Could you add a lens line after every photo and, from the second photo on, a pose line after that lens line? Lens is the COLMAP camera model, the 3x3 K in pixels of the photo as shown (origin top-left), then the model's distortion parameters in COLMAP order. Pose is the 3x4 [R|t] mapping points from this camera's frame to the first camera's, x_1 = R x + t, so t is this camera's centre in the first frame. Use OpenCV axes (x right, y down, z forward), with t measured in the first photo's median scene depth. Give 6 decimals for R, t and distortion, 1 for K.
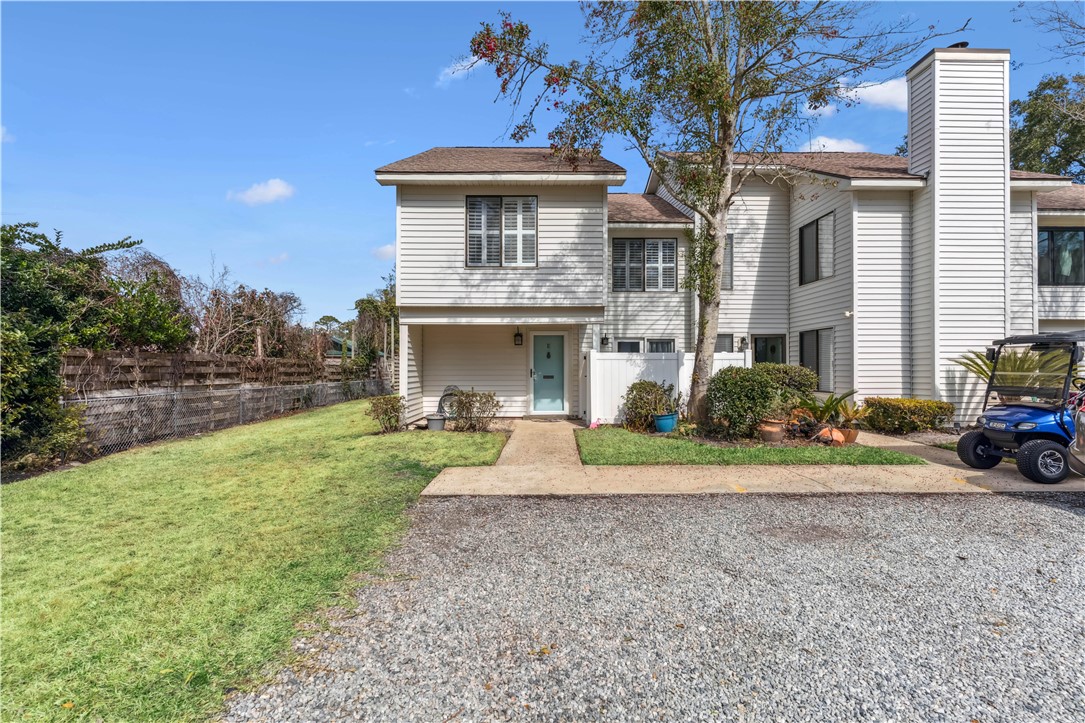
lens RADIAL K [[518.0, 0, 546.2], [0, 518.0, 359.4], [0, 0, 1]] dist [0.004779, -0.000629]
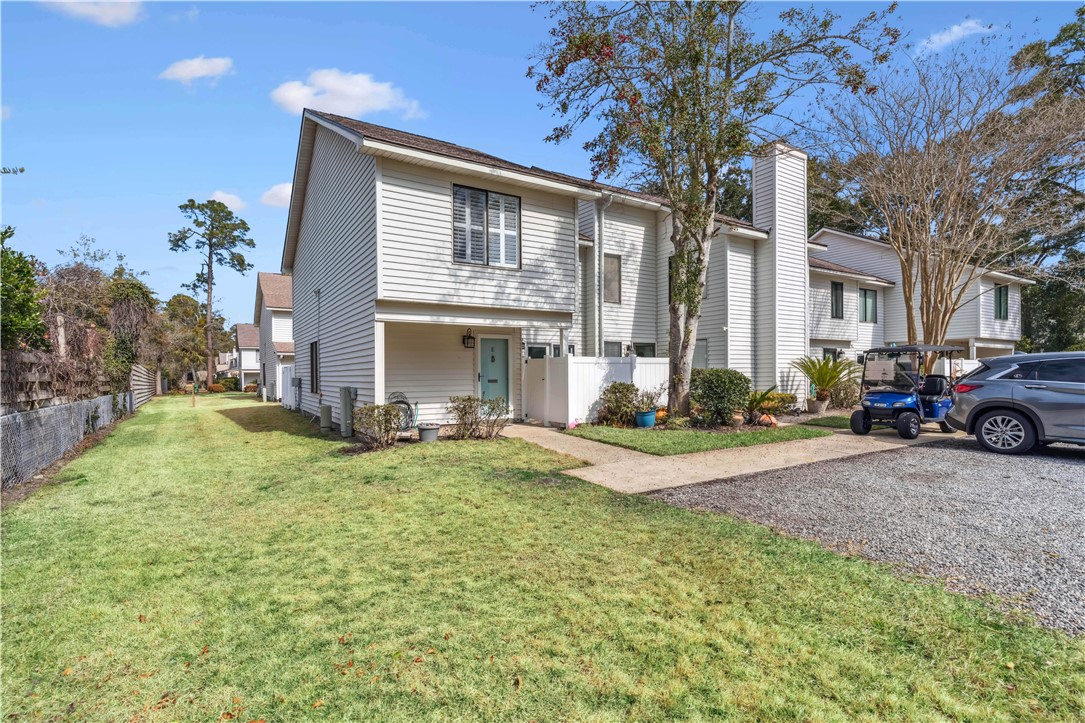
lens RADIAL K [[518.0, 0, 544.6], [0, 518.0, 370.8], [0, 0, 1]] dist [0.004779, -0.000629]
pose [[0.853119, -0.003946, 0.521702, -0.496203], [-0.000616, 0.999963, 0.008571, 0.007316], [-0.521717, -0.007633, 0.853085, 0.129877]]
